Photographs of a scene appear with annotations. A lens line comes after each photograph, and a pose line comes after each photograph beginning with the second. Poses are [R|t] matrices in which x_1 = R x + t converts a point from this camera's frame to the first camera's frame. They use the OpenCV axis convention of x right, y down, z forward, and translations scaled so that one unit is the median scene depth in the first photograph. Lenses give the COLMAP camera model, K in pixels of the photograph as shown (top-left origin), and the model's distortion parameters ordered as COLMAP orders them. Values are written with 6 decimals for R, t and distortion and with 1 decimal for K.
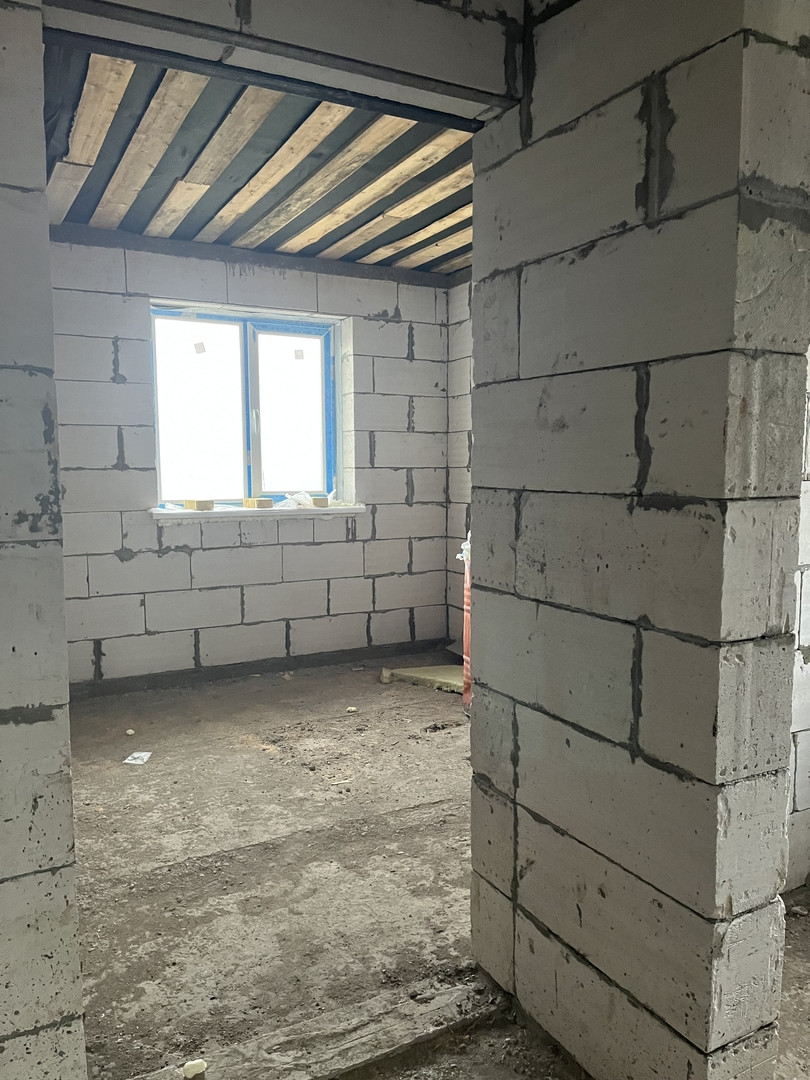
lens RADIAL K [[813.2, 0, 410.2], [0, 813.2, 543.1], [0, 0, 1]] dist [0.063689, -0.085266]
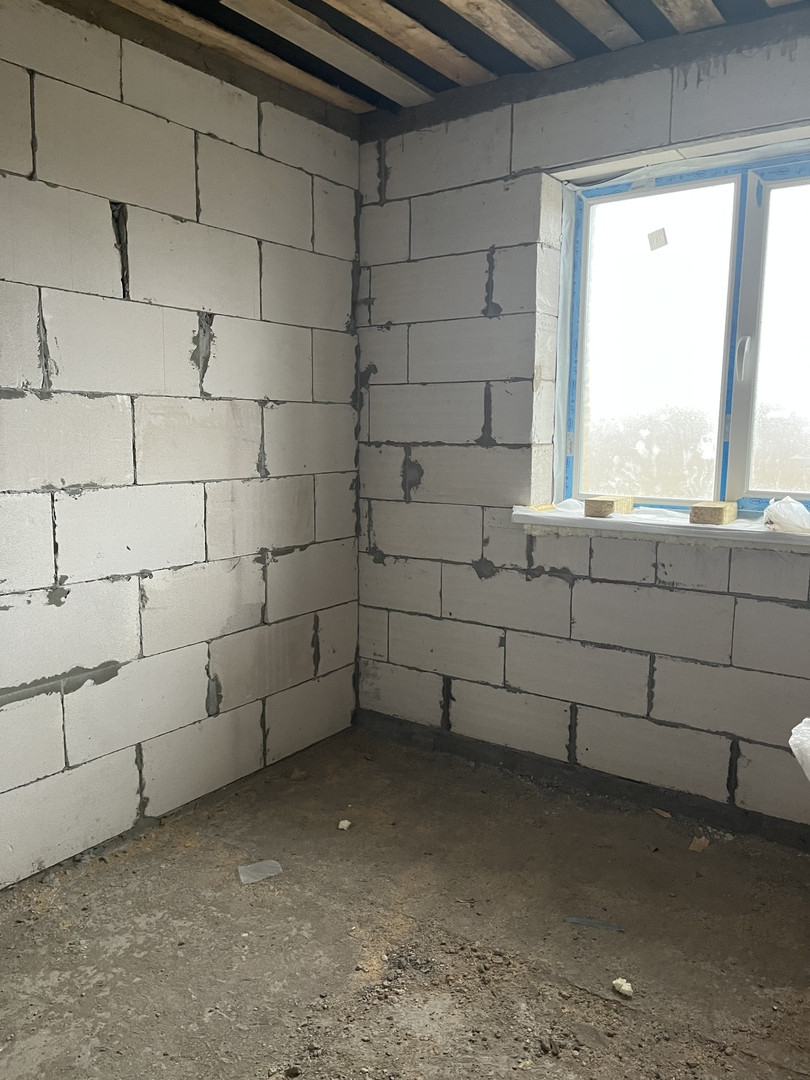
lens RADIAL K [[813.2, 0, 399.7], [0, 813.2, 545.2], [0, 0, 1]] dist [0.063689, -0.085266]
pose [[0.436675, 0.137305, -0.889080, 0.216002], [-0.091684, 0.989931, 0.107849, -0.068567], [0.894935, 0.034419, 0.444866, 0.584360]]
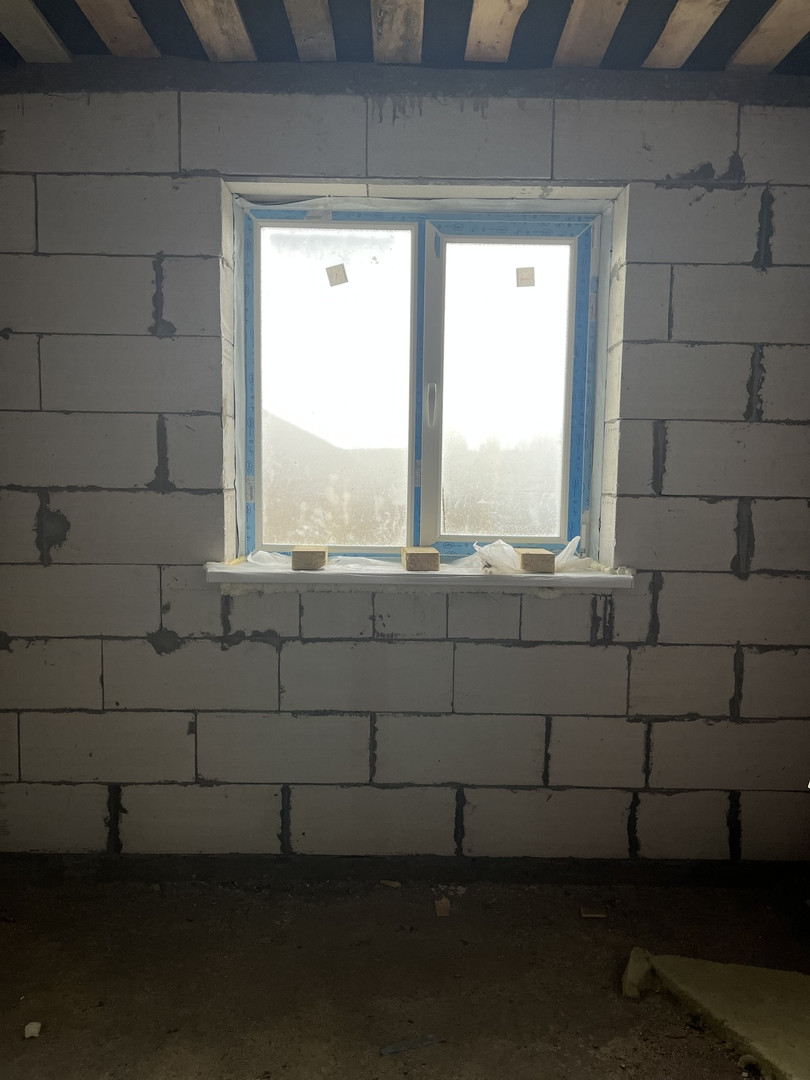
lens RADIAL K [[813.2, 0, 397.4], [0, 813.2, 551.3], [0, 0, 1]] dist [0.063689, -0.085266]
pose [[0.879263, 0.057171, -0.472893, 0.053089], [-0.061907, 0.998066, 0.005558, -0.056995], [0.472296, 0.024389, 0.881102, 0.536643]]
